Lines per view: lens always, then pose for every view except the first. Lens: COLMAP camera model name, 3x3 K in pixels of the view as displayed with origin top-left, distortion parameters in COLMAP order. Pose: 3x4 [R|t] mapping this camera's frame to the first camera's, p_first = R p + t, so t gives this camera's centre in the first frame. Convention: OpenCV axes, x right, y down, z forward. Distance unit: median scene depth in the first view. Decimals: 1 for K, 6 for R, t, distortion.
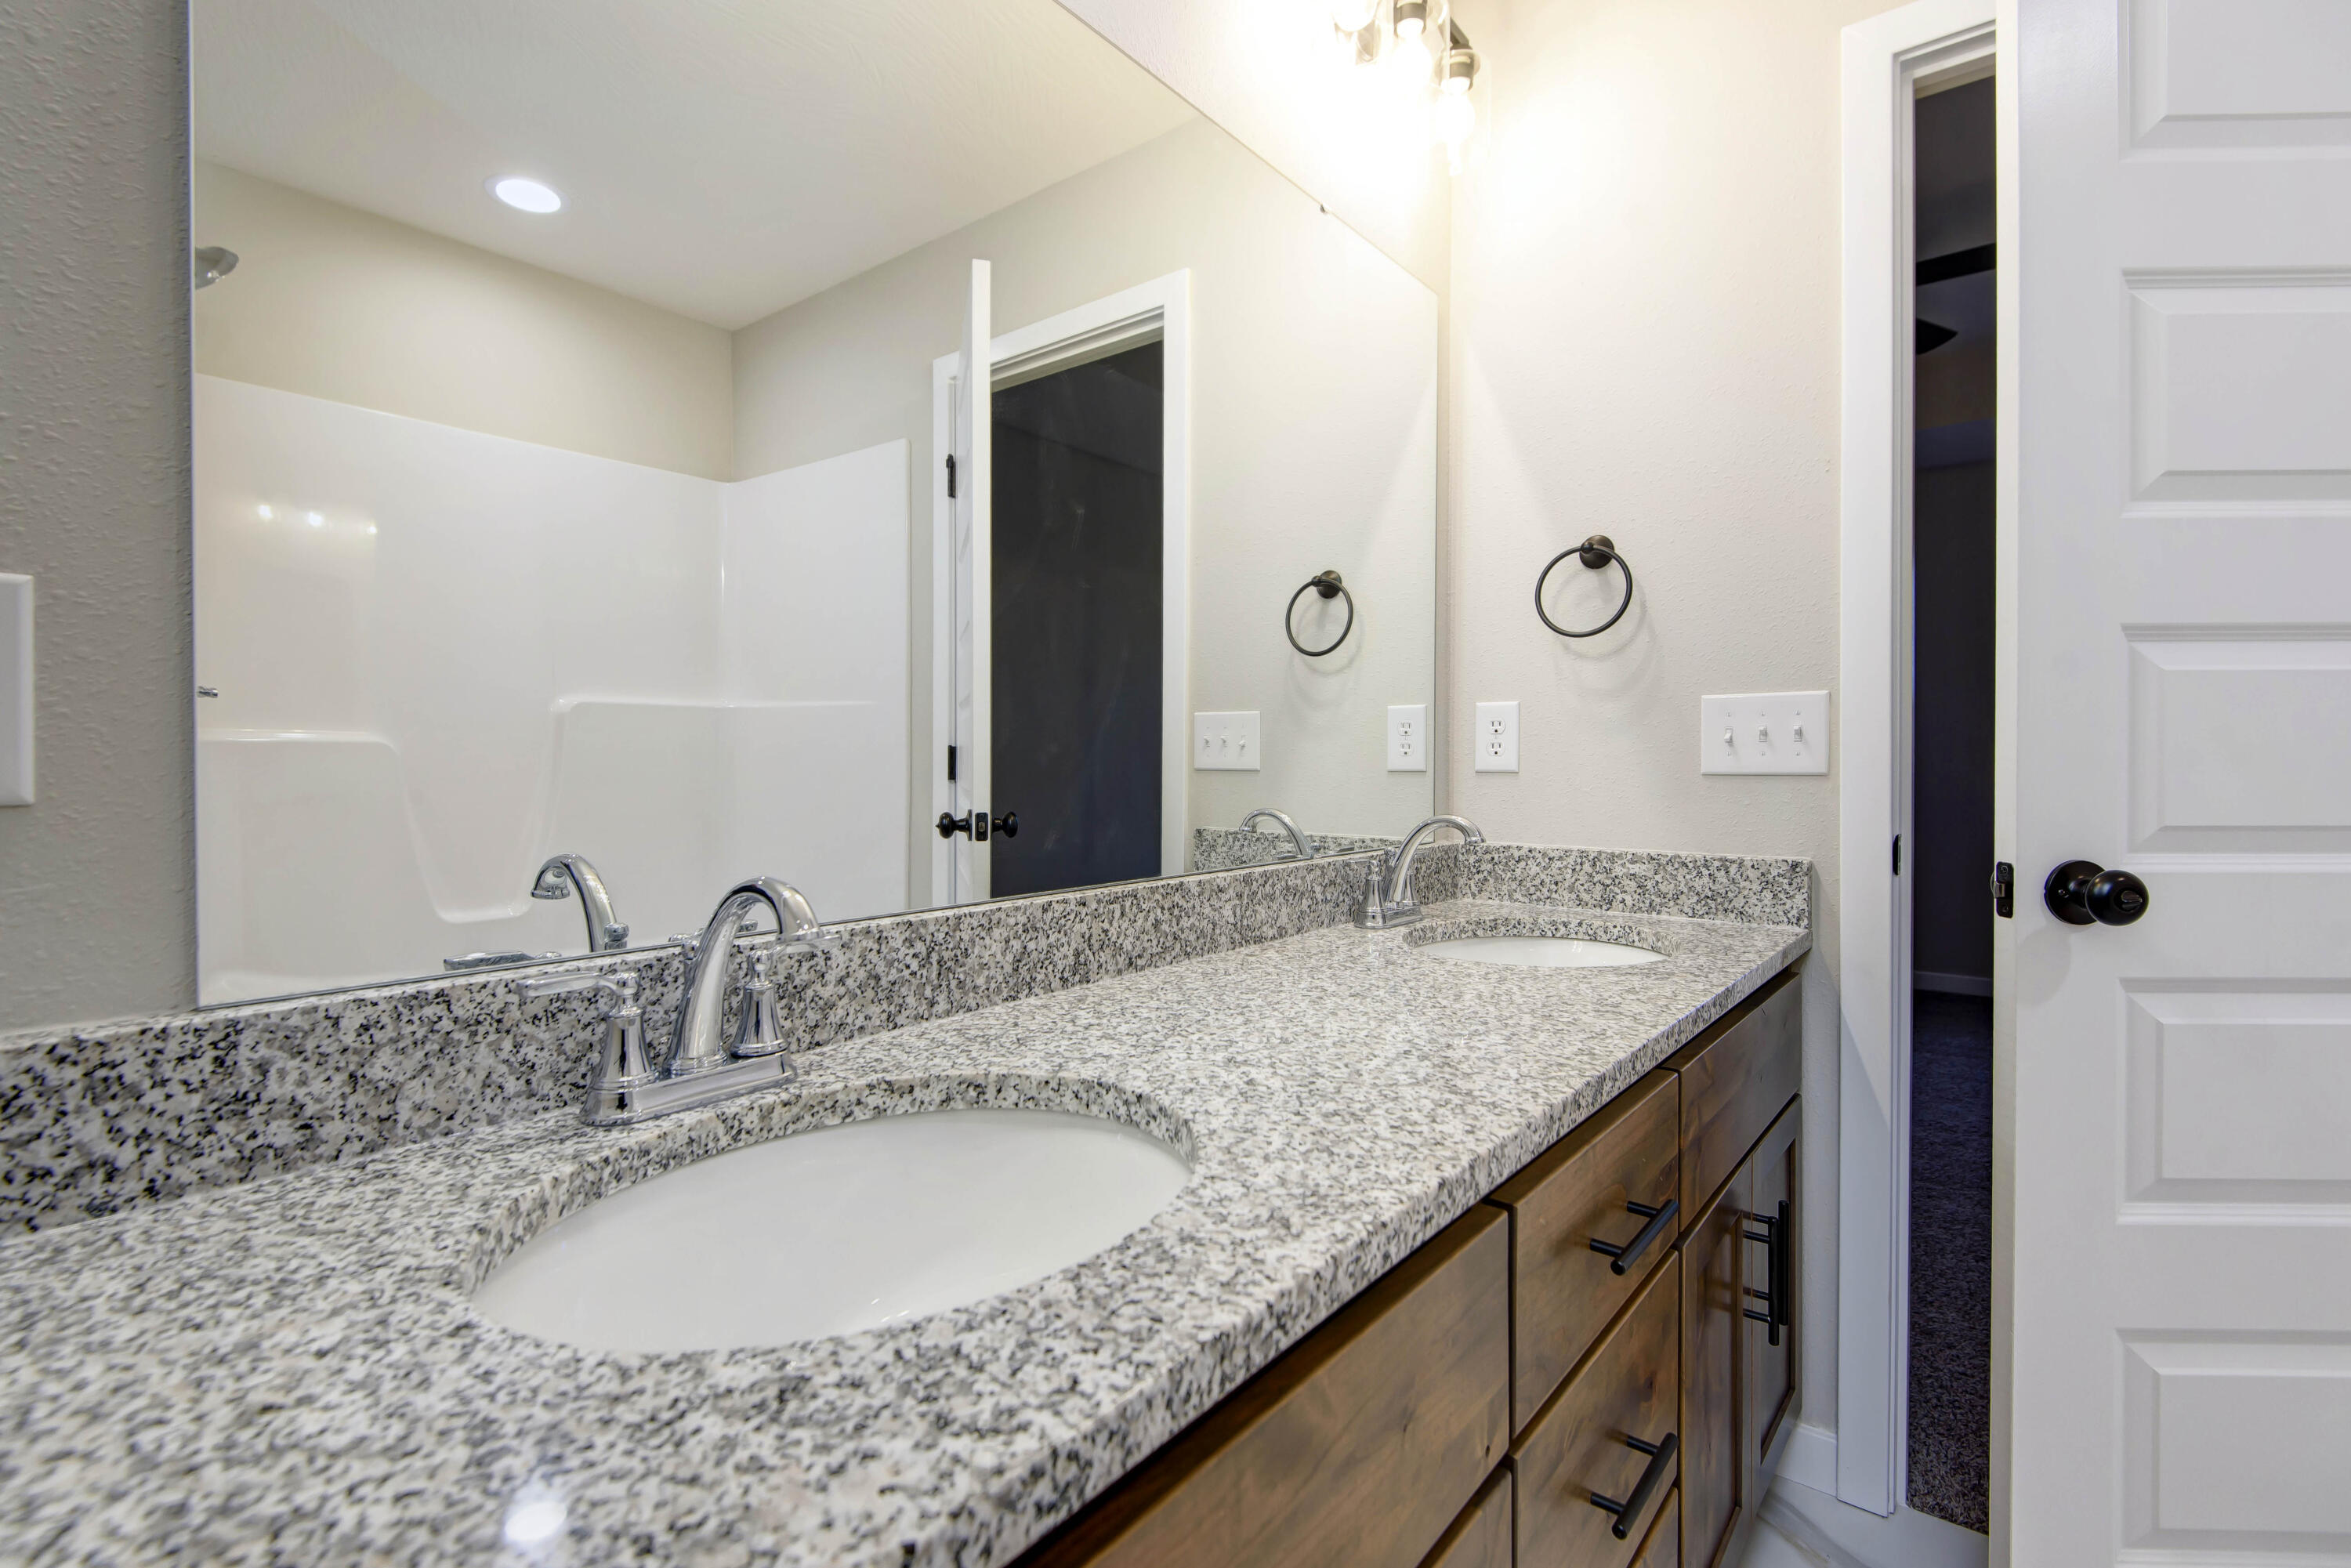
lens RADIAL K [[1094.5, 0, 1169.5], [0, 1094.5, 754.9], [0, 0, 1]] dist [-0.002565, -0.000774]
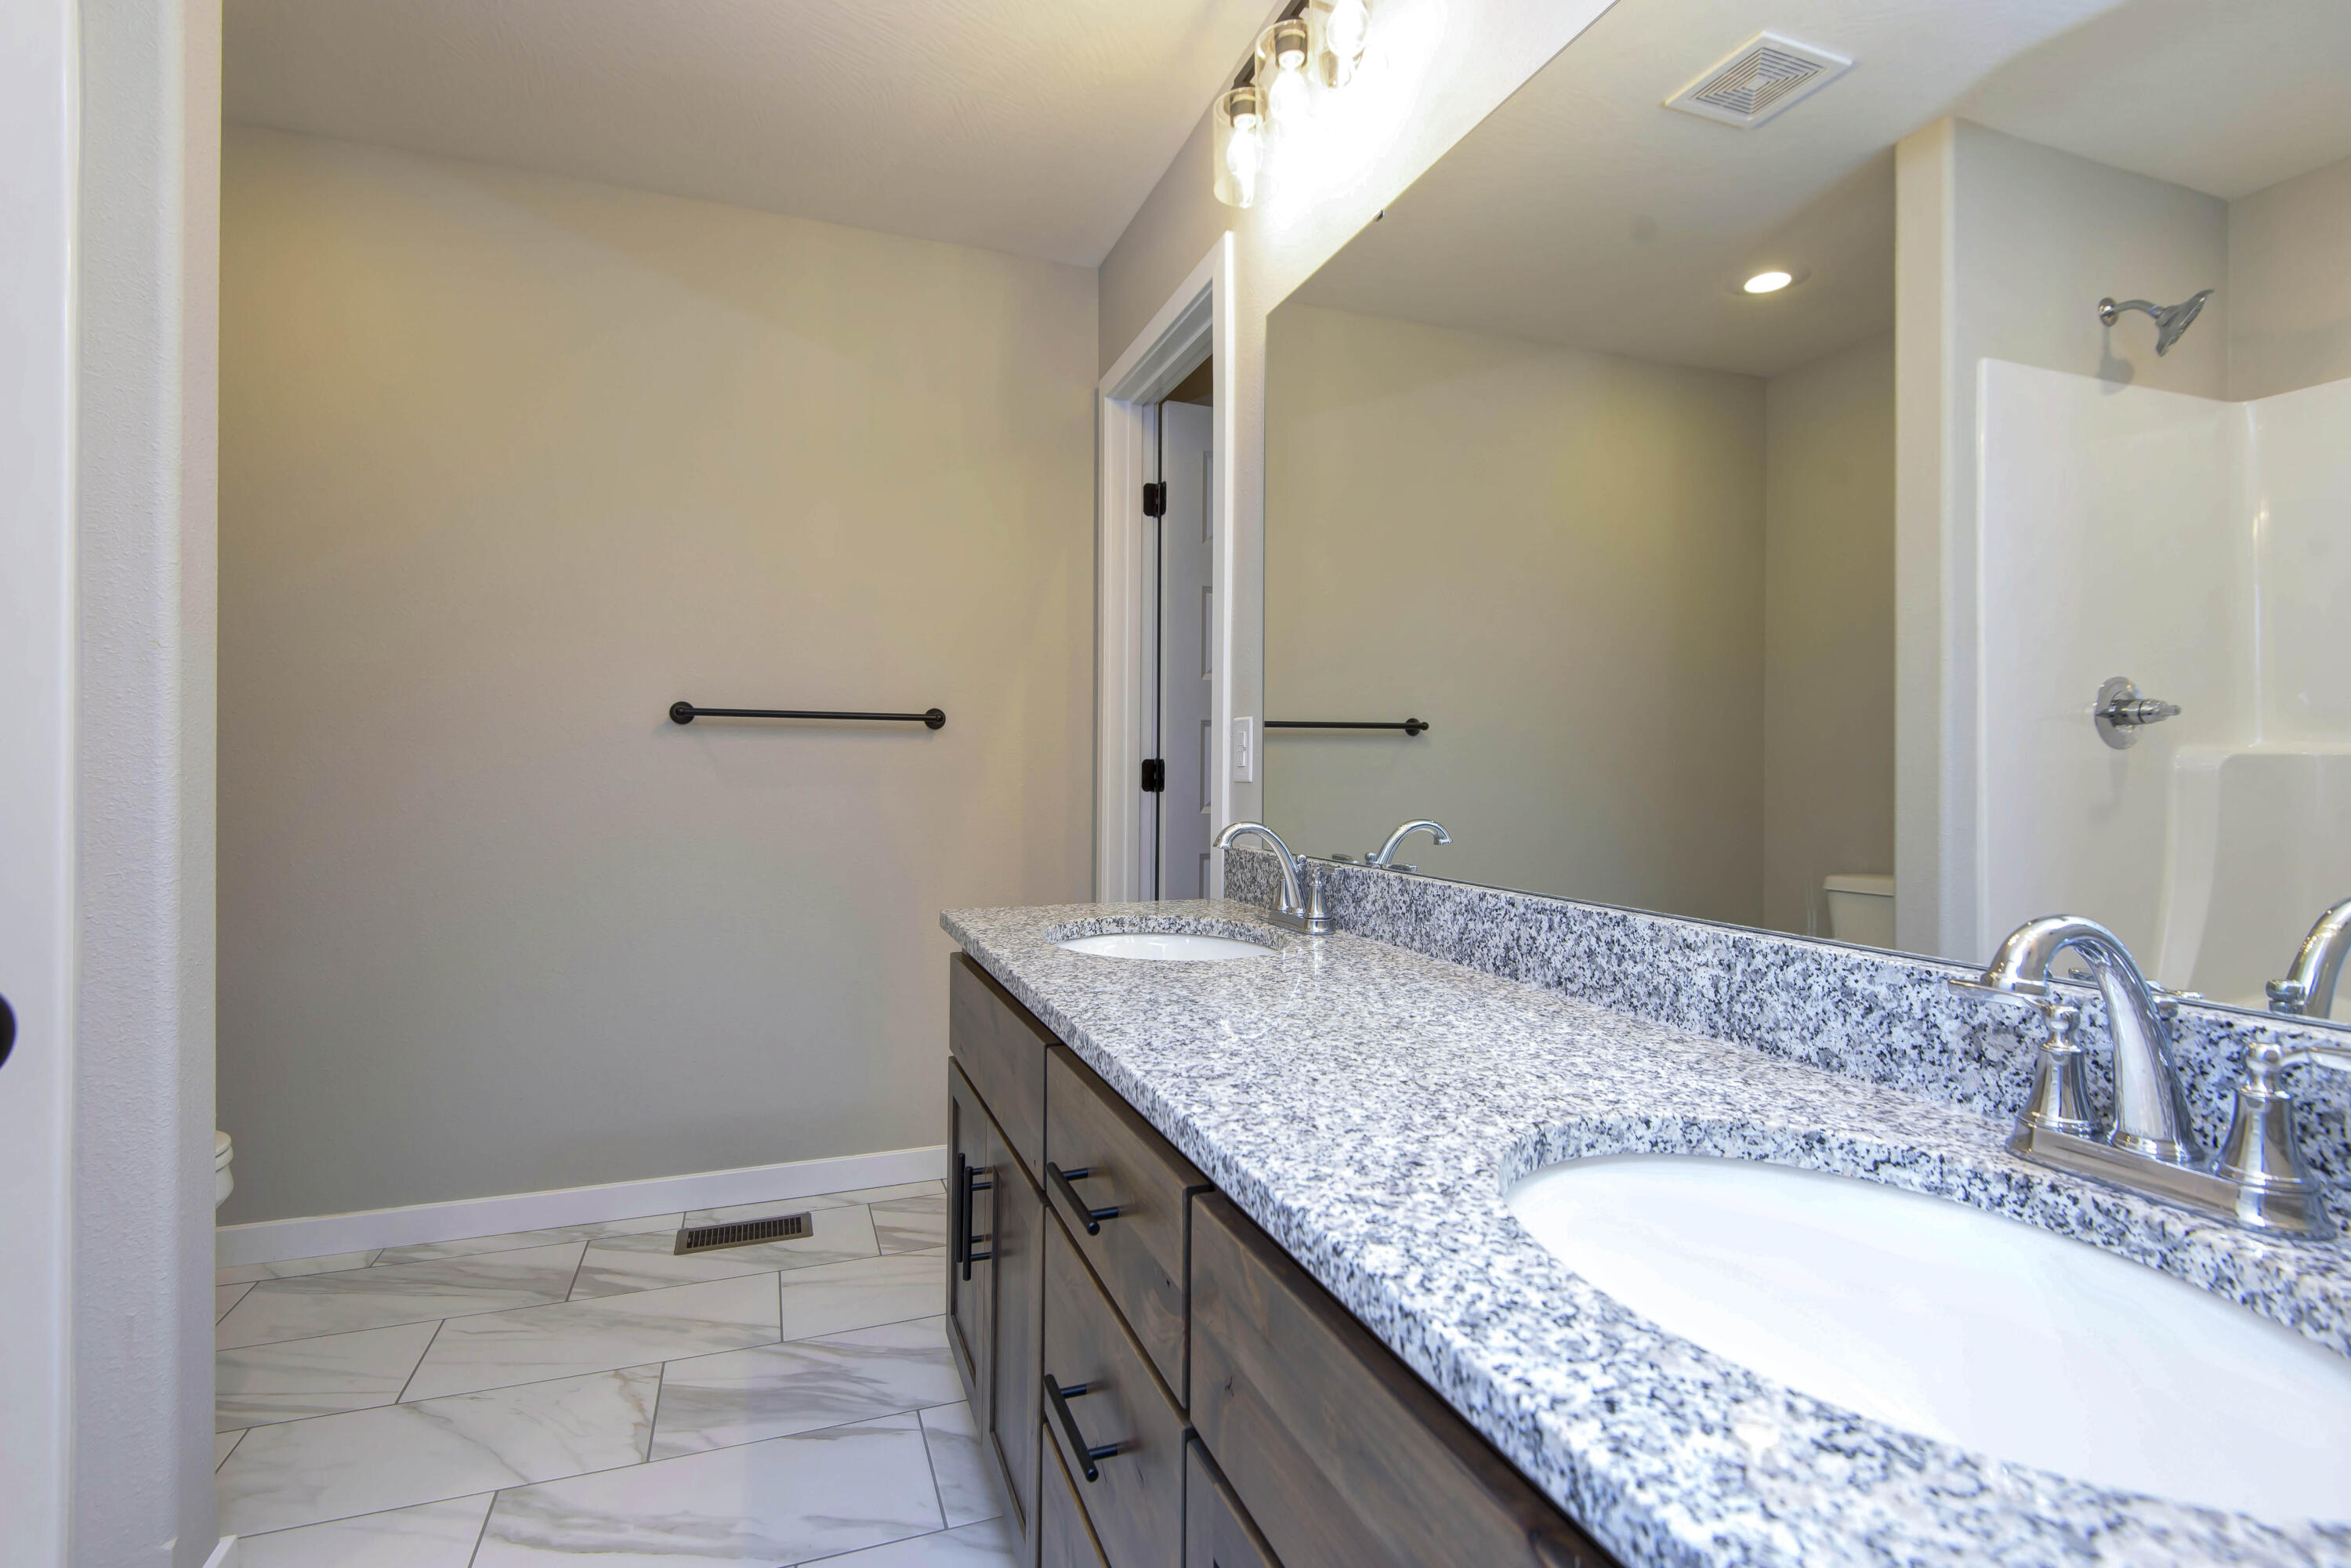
lens RADIAL K [[1094.5, 0, 1169.5], [0, 1094.5, 754.9], [0, 0, 1]] dist [-0.002565, -0.000774]
pose [[-0.522461, -0.011676, -0.852583, 1.010160], [0.001393, 0.999893, -0.014547, 0.005212], [0.852662, -0.008788, -0.522389, 1.273867]]
